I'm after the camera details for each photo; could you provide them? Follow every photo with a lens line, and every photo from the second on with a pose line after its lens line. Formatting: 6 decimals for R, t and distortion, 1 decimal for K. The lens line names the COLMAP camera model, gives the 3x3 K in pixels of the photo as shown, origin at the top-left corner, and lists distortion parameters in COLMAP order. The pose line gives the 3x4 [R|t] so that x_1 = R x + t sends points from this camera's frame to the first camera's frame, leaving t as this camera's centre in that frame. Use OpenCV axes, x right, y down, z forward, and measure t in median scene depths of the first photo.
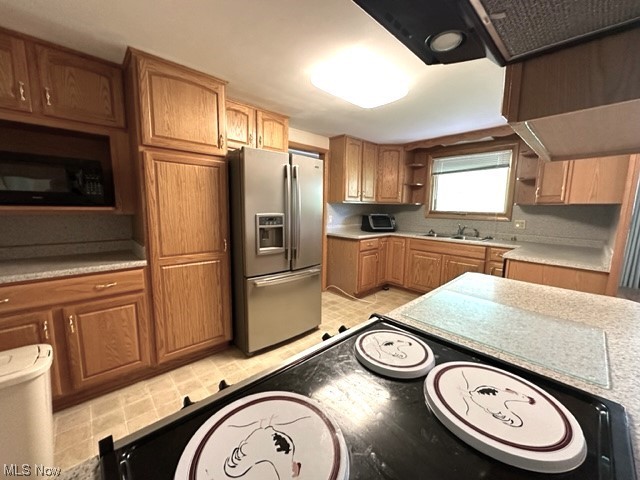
lens RADIAL K [[255.9, 0, 320.0], [0, 255.9, 238.9], [0, 0, 1]] dist [0.001681, -0.000862]
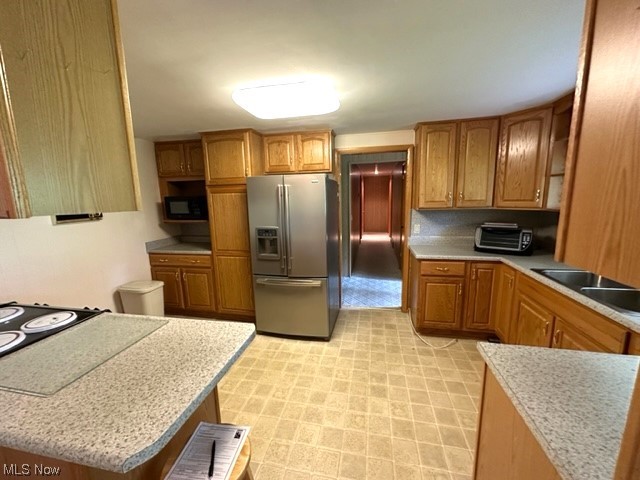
lens RADIAL K [[255.9, 0, 318.9], [0, 255.9, 240.4], [0, 0, 1]] dist [0.001681, -0.000862]
pose [[0.572948, 0.110333, -0.812131, 0.597864], [-0.071023, 0.993854, 0.084915, -0.098663], [0.816508, 0.009028, 0.577263, 0.309659]]
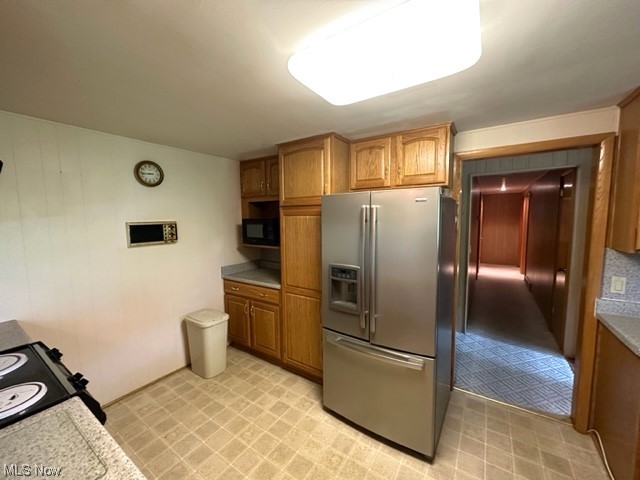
lens RADIAL K [[255.9, 0, 319.8], [0, 255.9, 240.2], [0, 0, 1]] dist [0.001681, -0.000862]
pose [[0.232756, 0.068019, -0.970154, 0.387697], [-0.109706, 0.993020, 0.043302, -0.131917], [0.966328, 0.096352, 0.238594, 0.442491]]
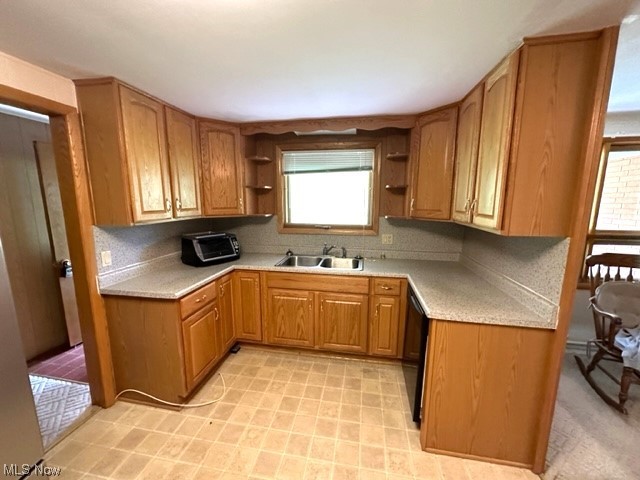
lens RADIAL K [[255.9, 0, 318.5], [0, 255.9, 238.8], [0, 0, 1]] dist [0.001681, -0.000862]
pose [[0.801244, -0.106713, 0.588745, 0.090450], [0.087393, 0.994287, 0.061283, -0.122725], [-0.591921, 0.002350, 0.805992, 0.423433]]
